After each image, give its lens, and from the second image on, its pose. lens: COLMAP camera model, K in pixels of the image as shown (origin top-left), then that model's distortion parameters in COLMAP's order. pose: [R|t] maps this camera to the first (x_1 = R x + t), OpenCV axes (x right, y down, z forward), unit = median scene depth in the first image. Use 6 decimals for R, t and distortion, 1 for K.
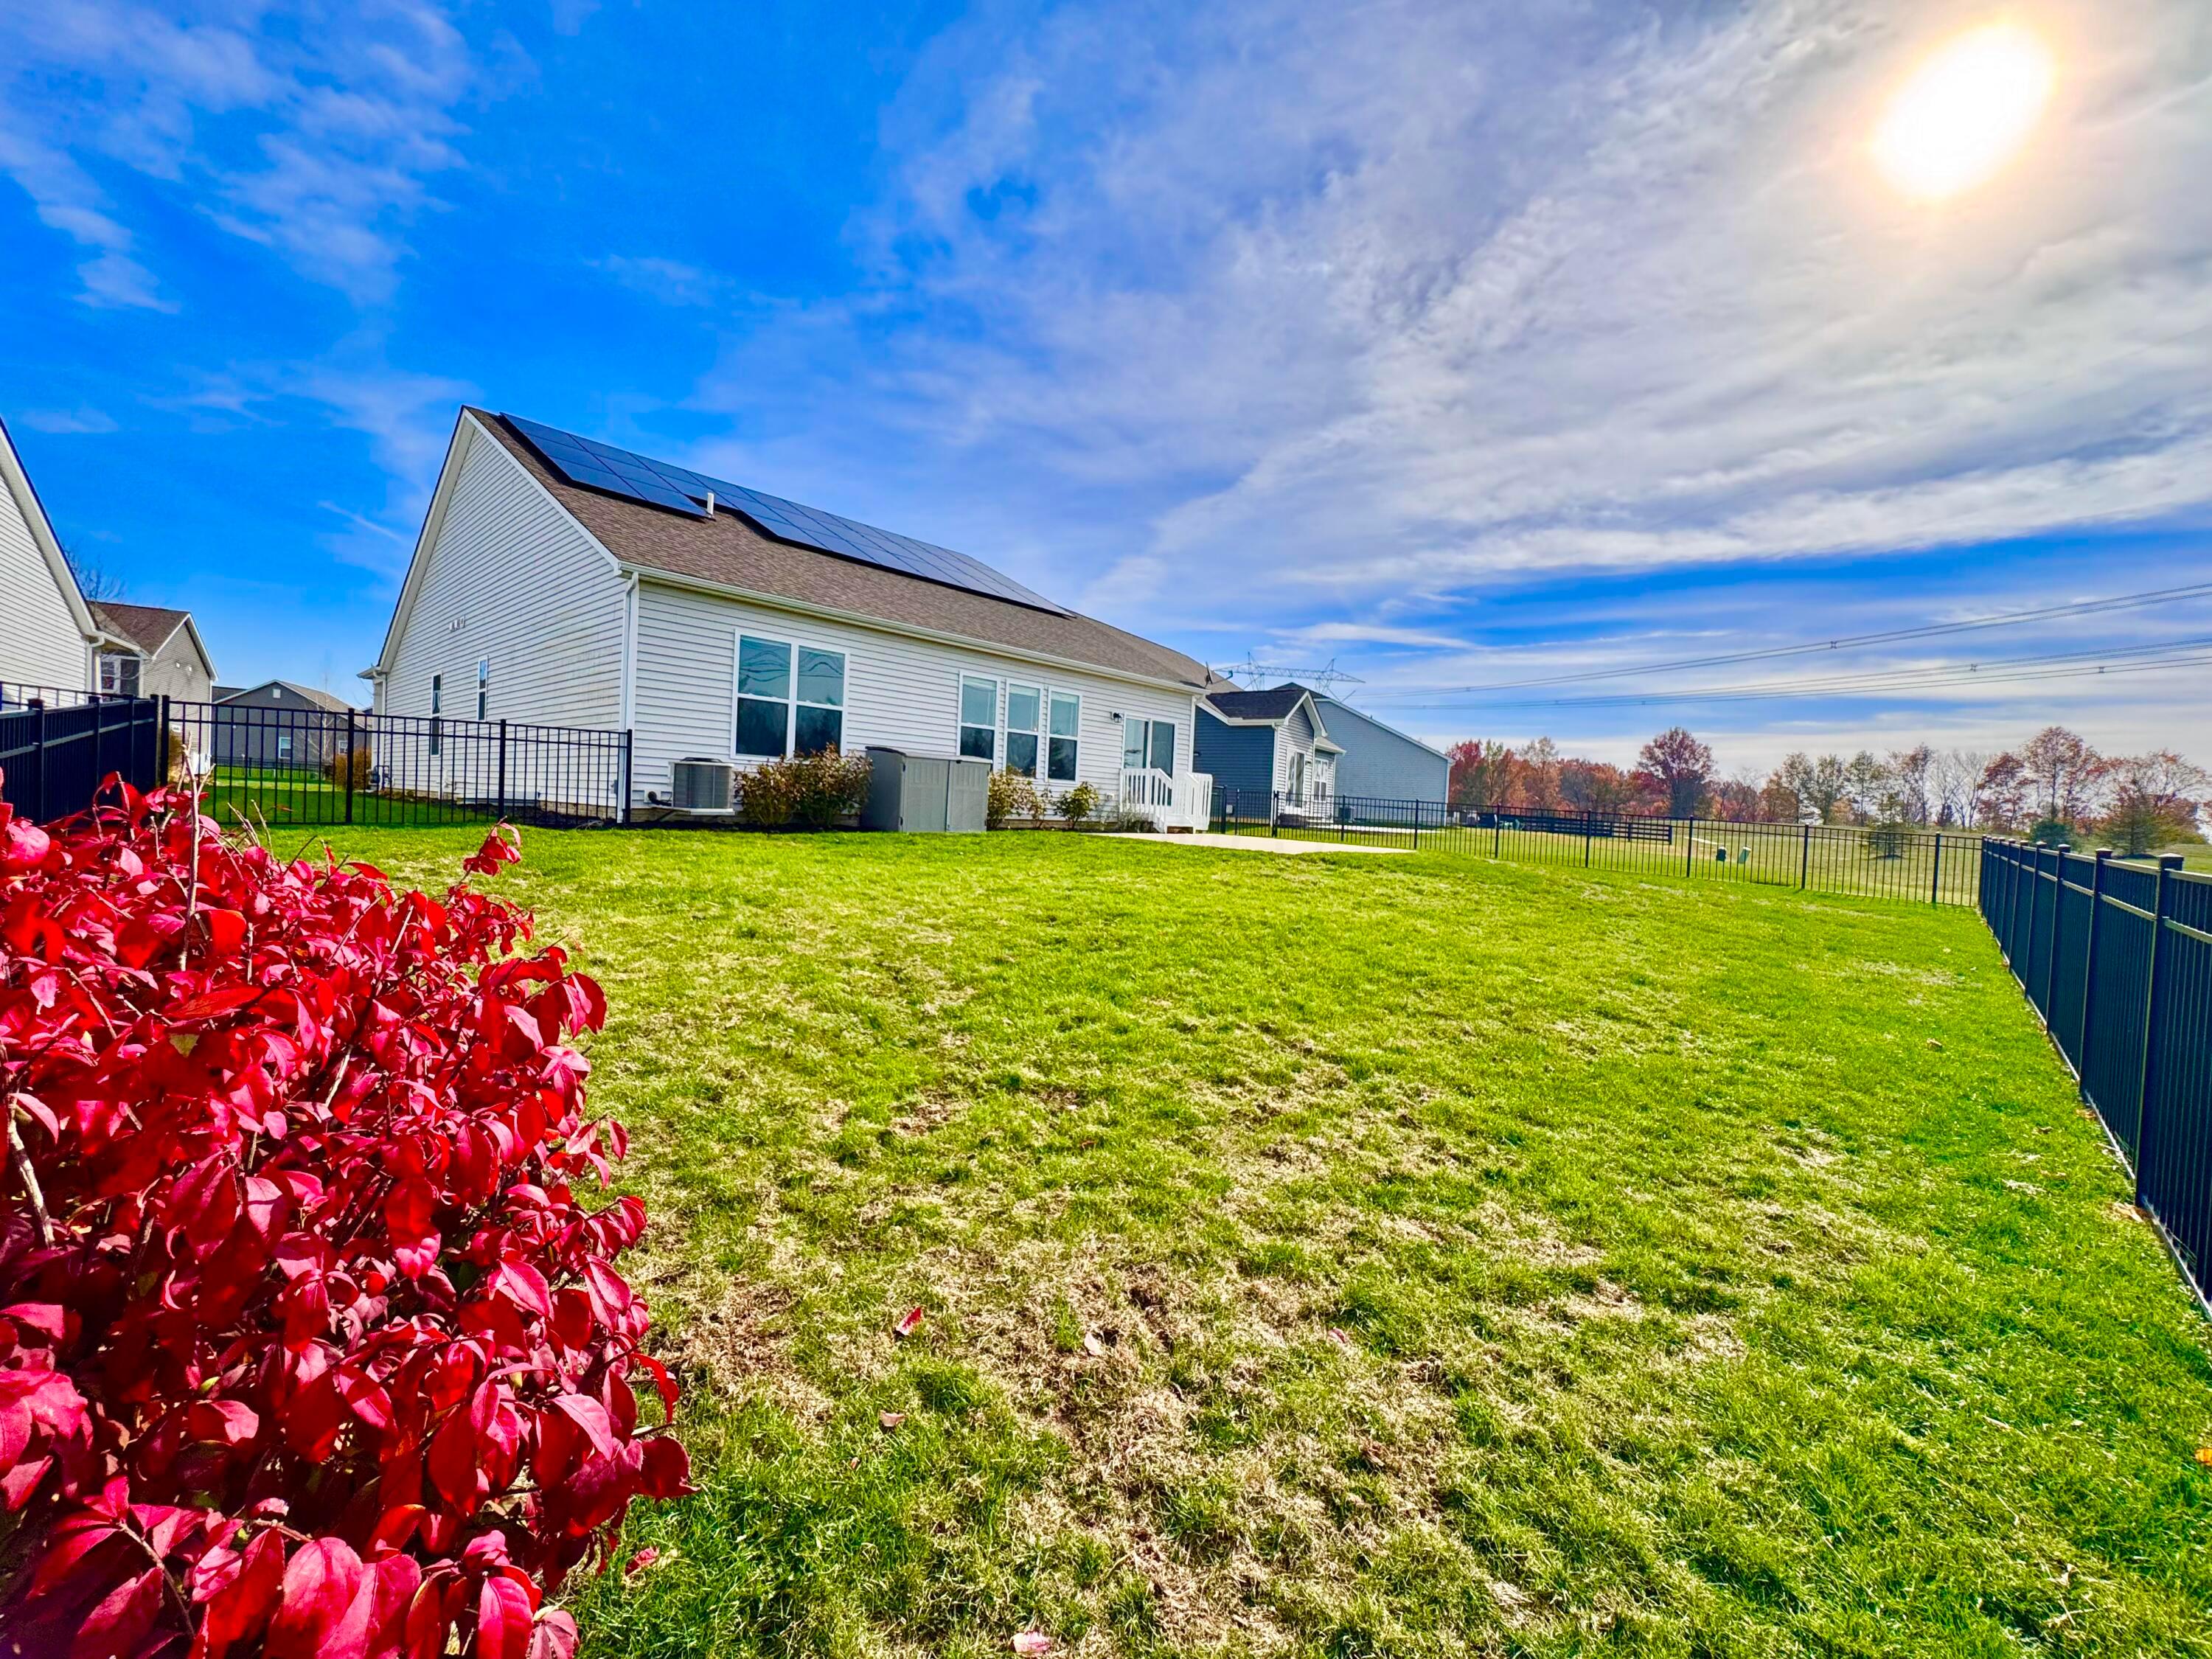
lens RADIAL K [[883.0, 0, 1106.0], [0, 883.0, 829.5], [0, 0, 1]] dist [-0.001707, 0.000460]
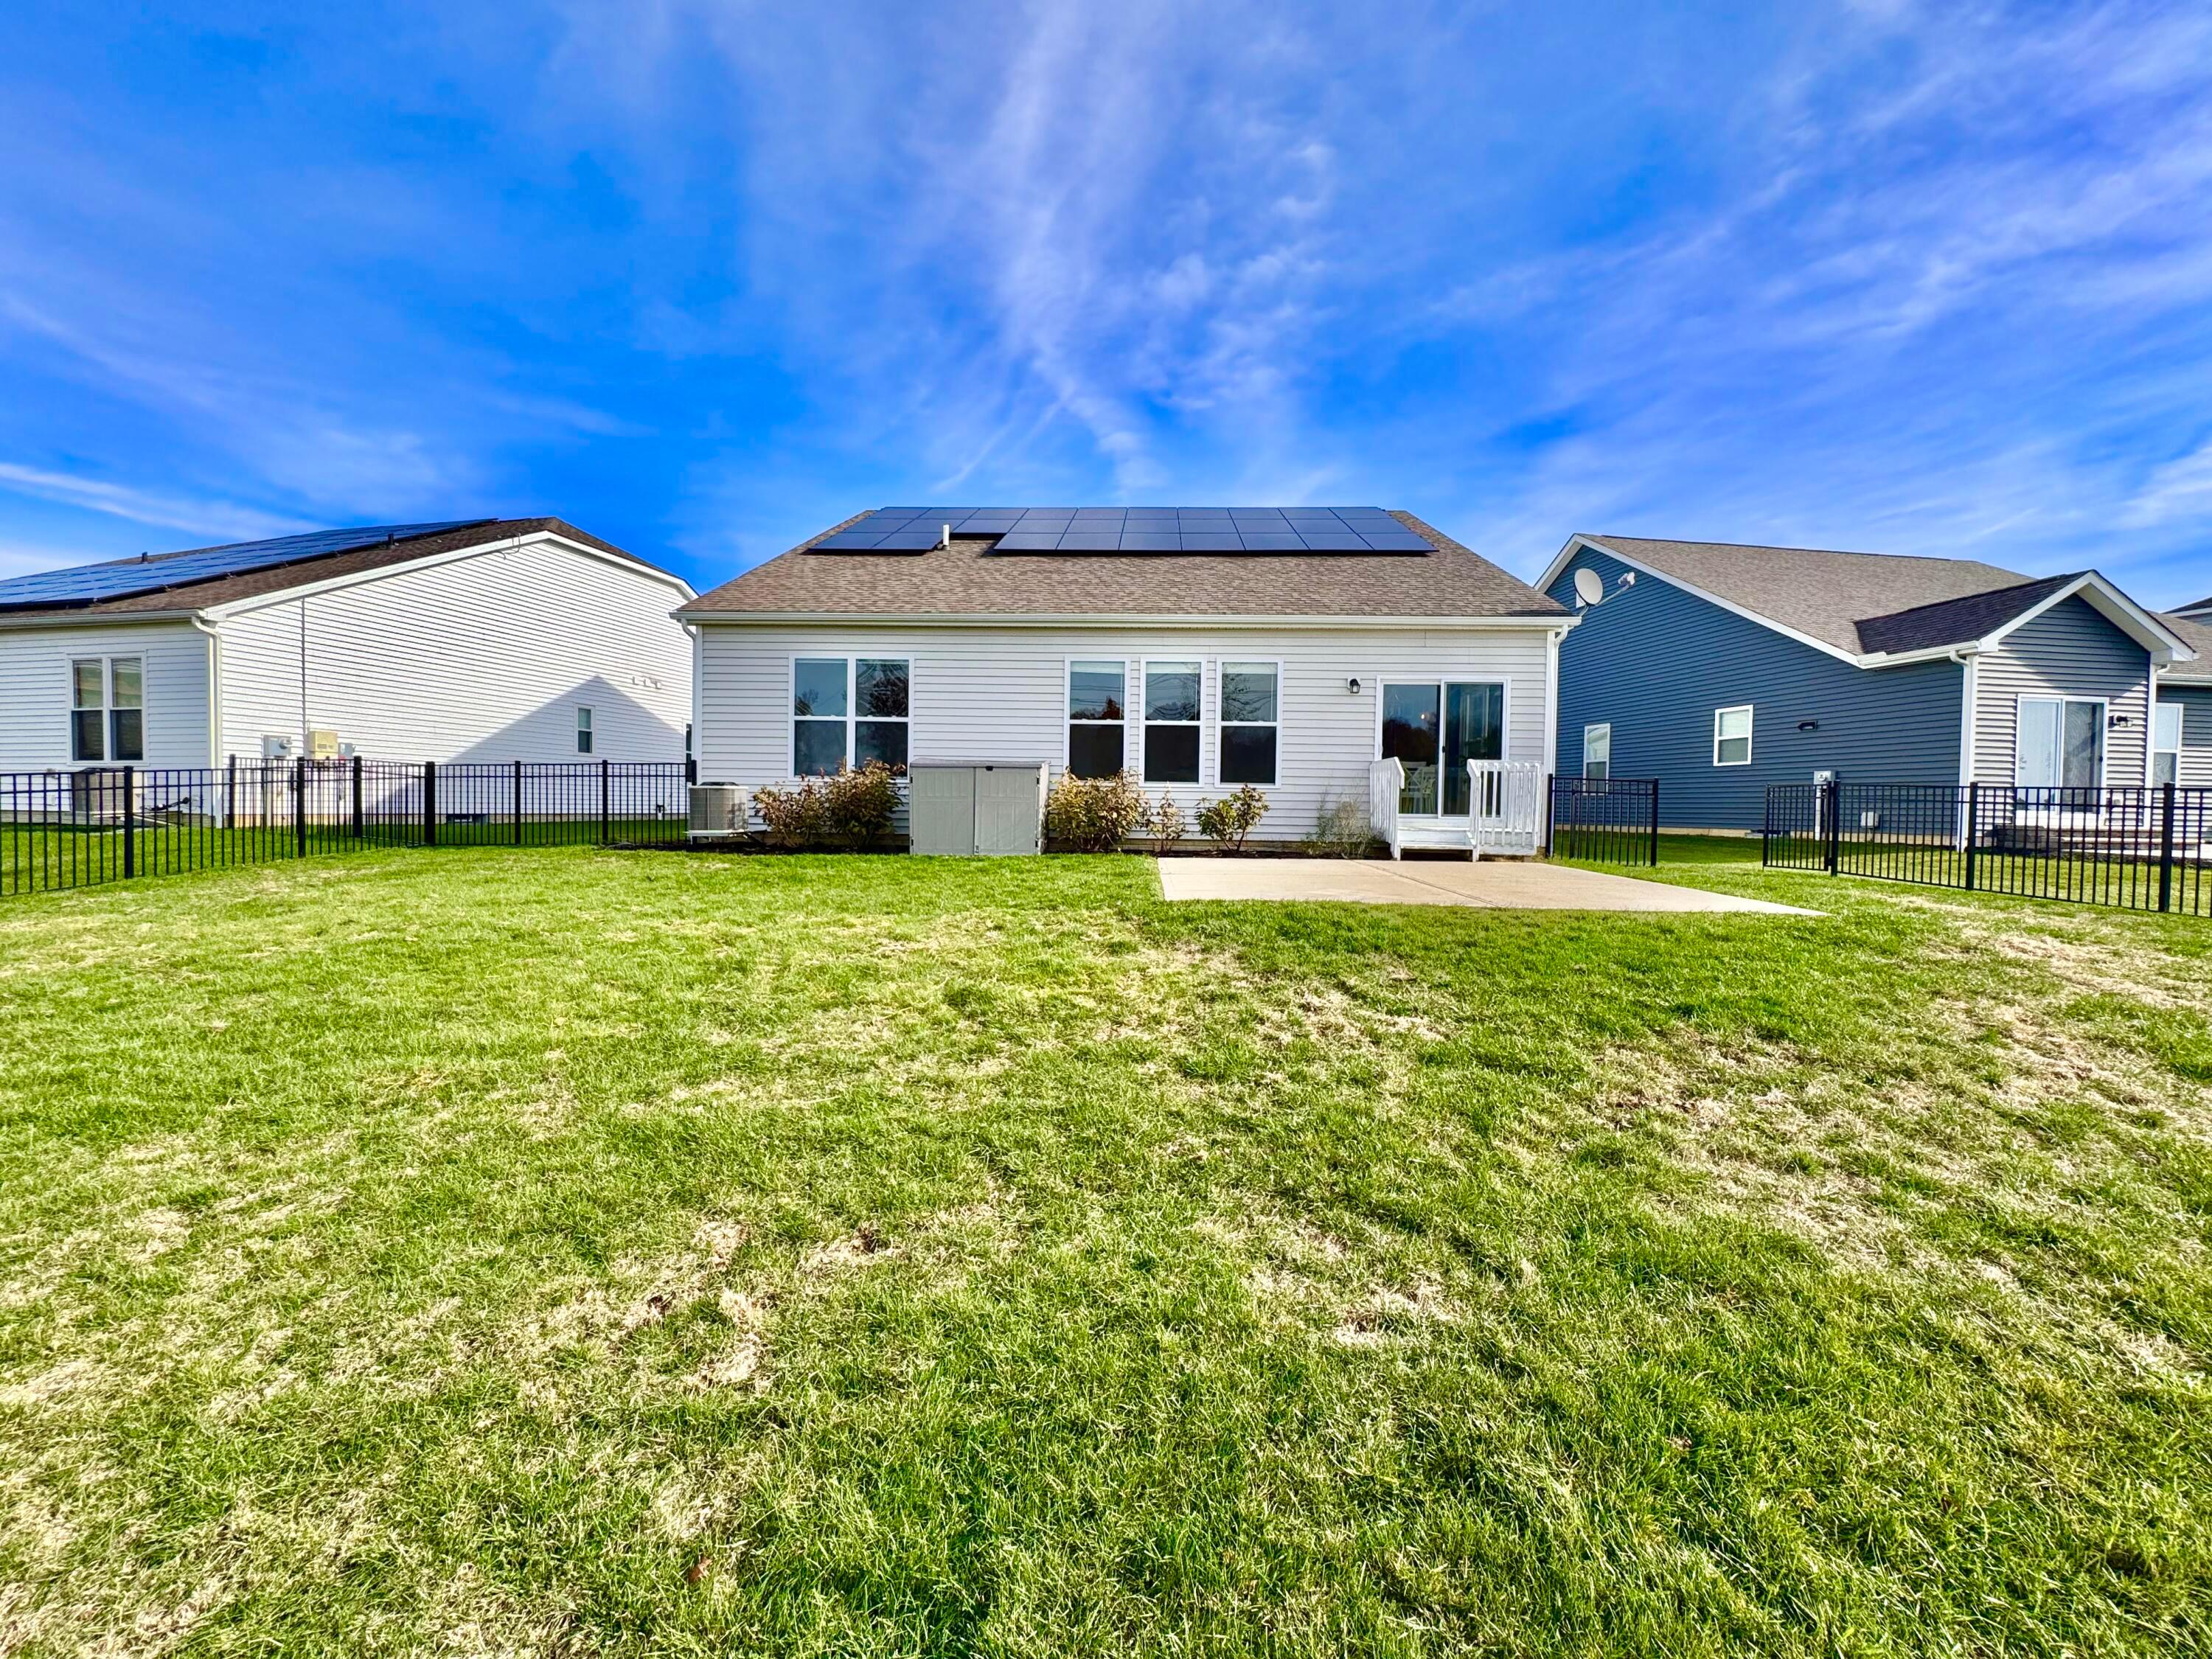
lens RADIAL K [[970.6, 0, 1106.1], [0, 970.6, 890.7], [0, 0, 1]] dist [-0.001113, 0.000052]
pose [[0.636029, 0.011873, -0.771574, 0.293191], [-0.005192, 0.999925, 0.011106, 0.014534], [0.771648, -0.003057, 0.636043, 0.238755]]
